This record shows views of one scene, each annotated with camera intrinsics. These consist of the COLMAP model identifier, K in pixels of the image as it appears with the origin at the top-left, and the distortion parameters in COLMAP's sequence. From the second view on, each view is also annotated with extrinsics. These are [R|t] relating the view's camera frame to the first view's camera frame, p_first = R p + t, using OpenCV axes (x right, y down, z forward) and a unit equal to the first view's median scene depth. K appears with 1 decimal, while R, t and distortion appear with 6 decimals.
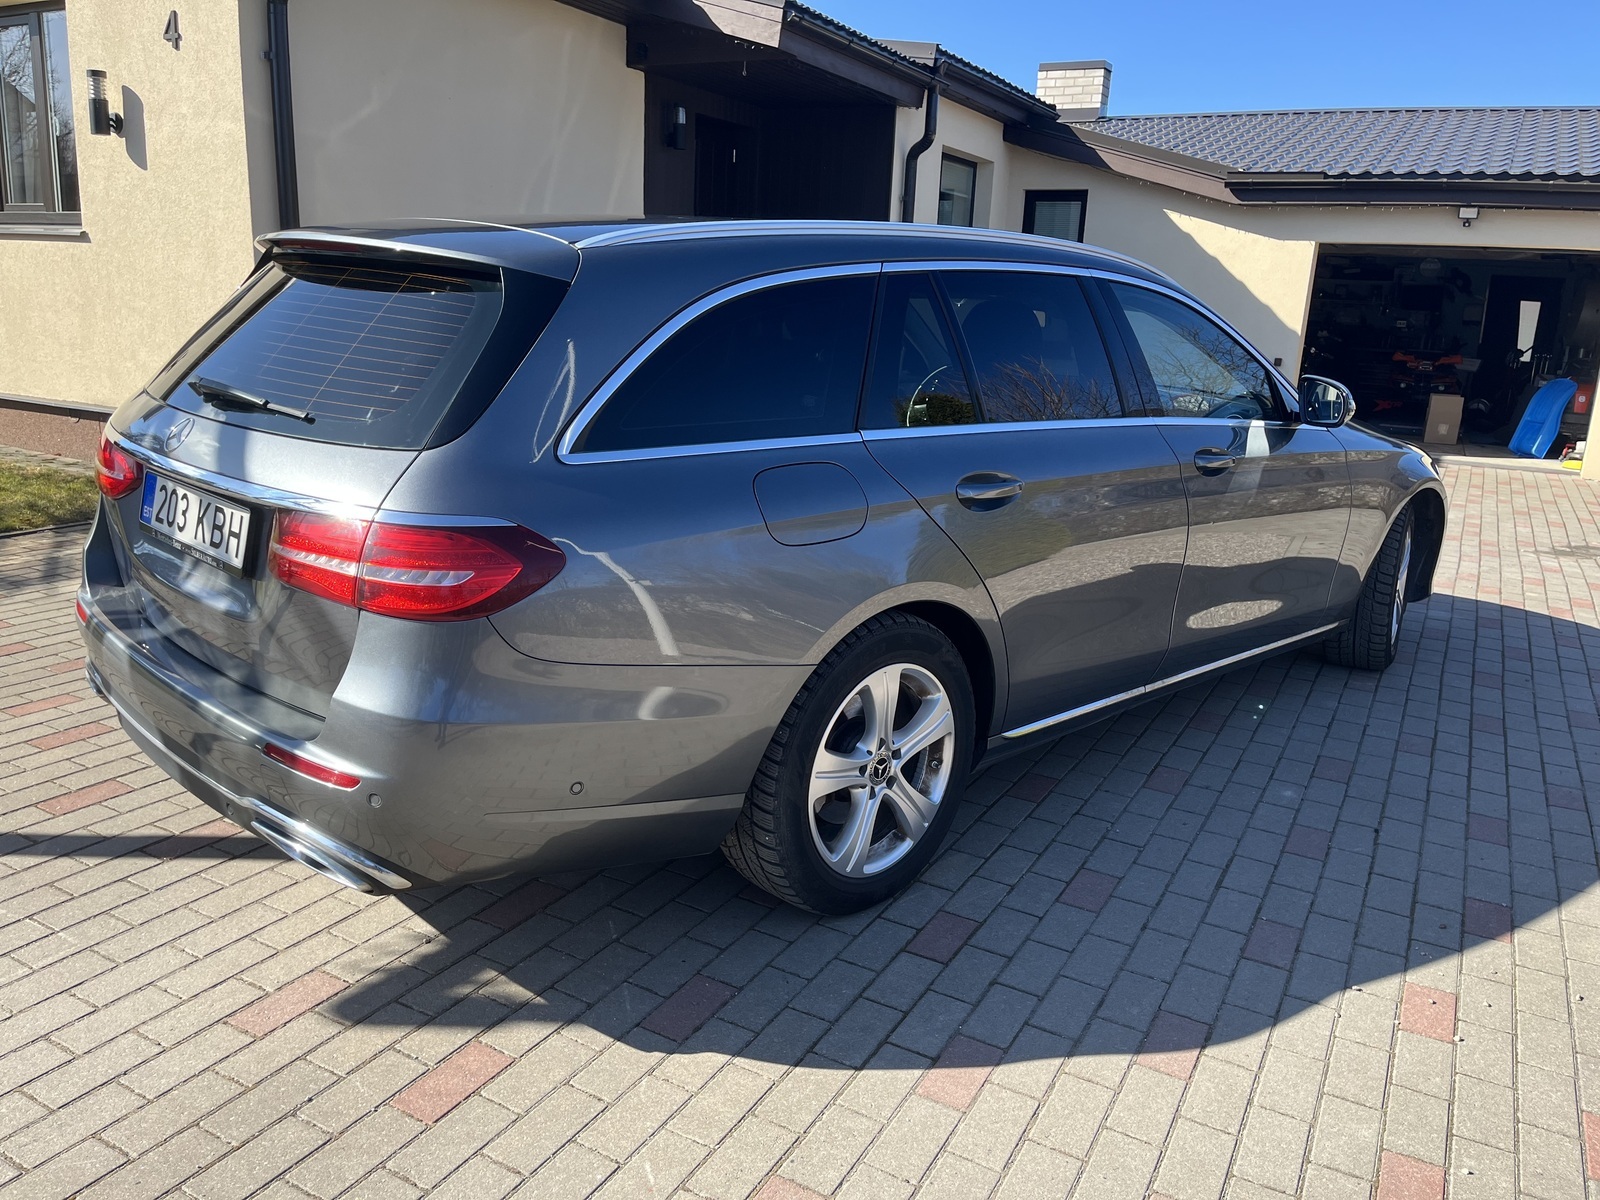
lens RADIAL K [[1207.4, 0, 796.9], [0, 1207.4, 599.3], [0, 0, 1]] dist [0.057309, -0.064649]
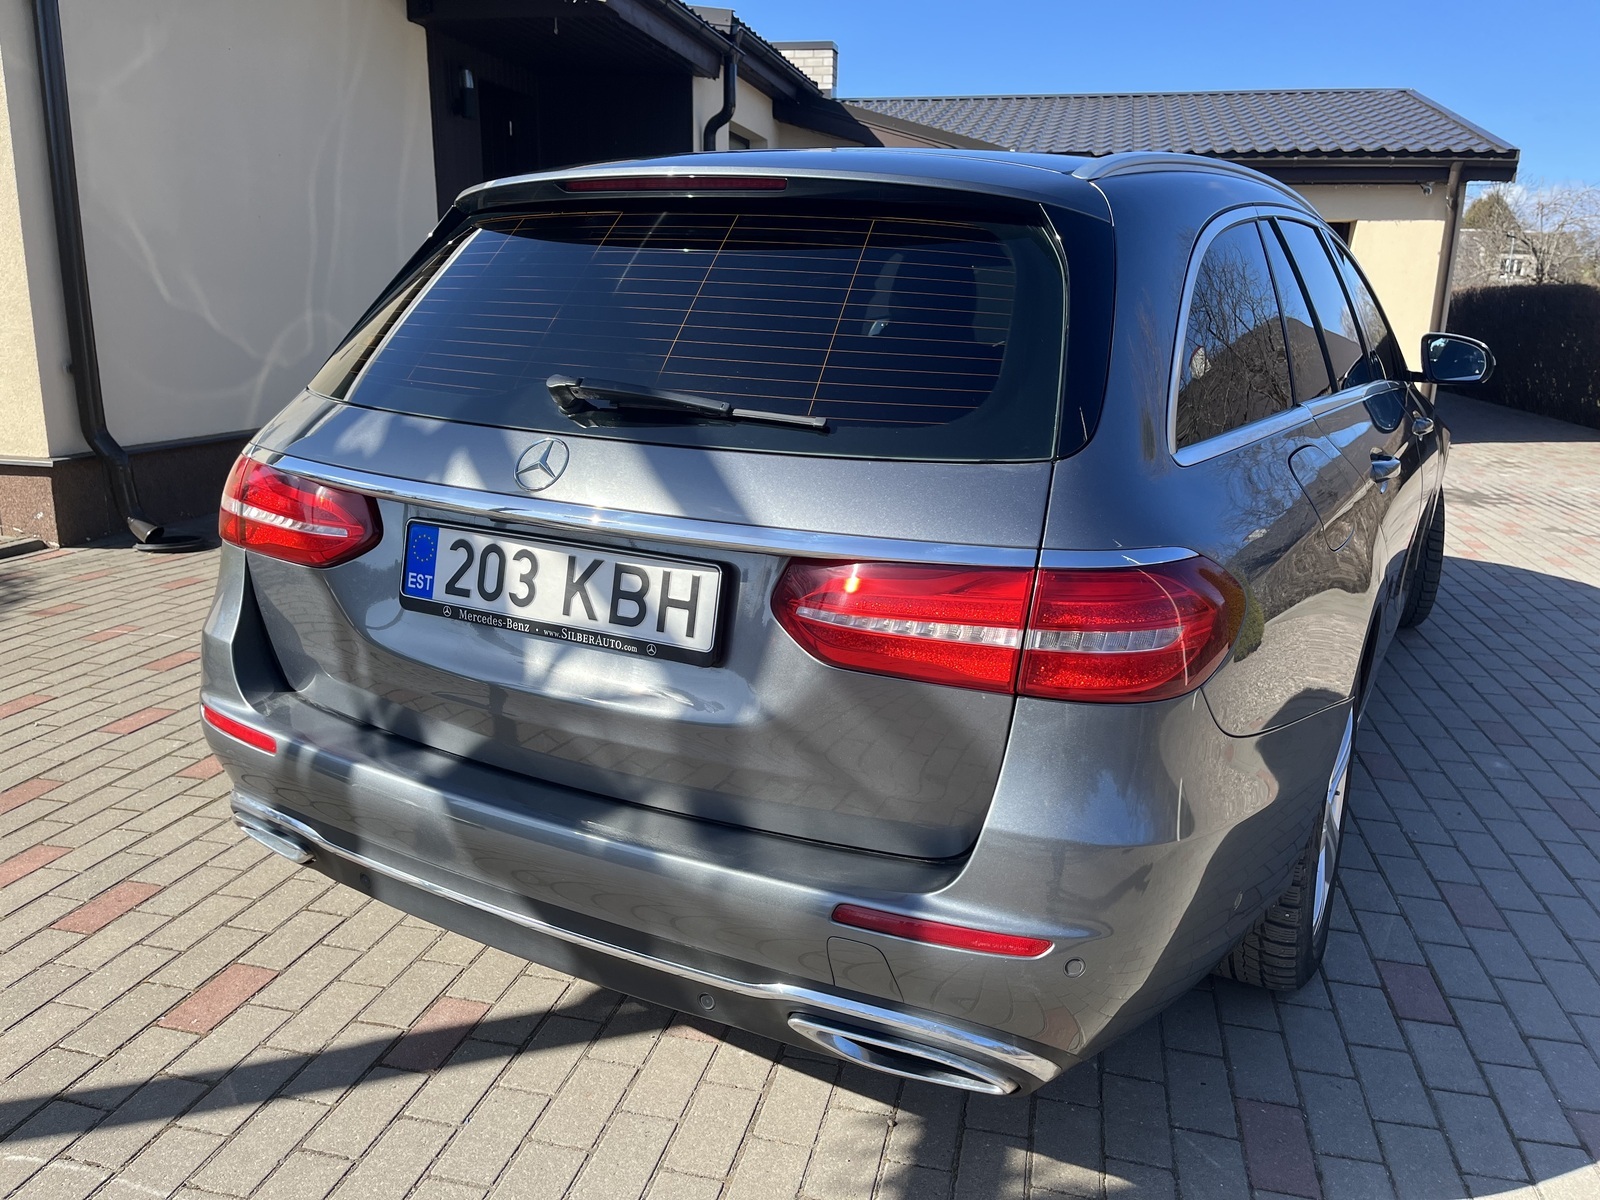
lens RADIAL K [[1207.4, 0, 800.4], [0, 1207.4, 602.1], [0, 0, 1]] dist [0.057309, -0.064649]
pose [[0.959563, -0.093010, 0.265685, -0.521364], [0.090323, 0.995662, 0.022342, -0.057202], [-0.266611, 0.002559, 0.963801, 0.296664]]
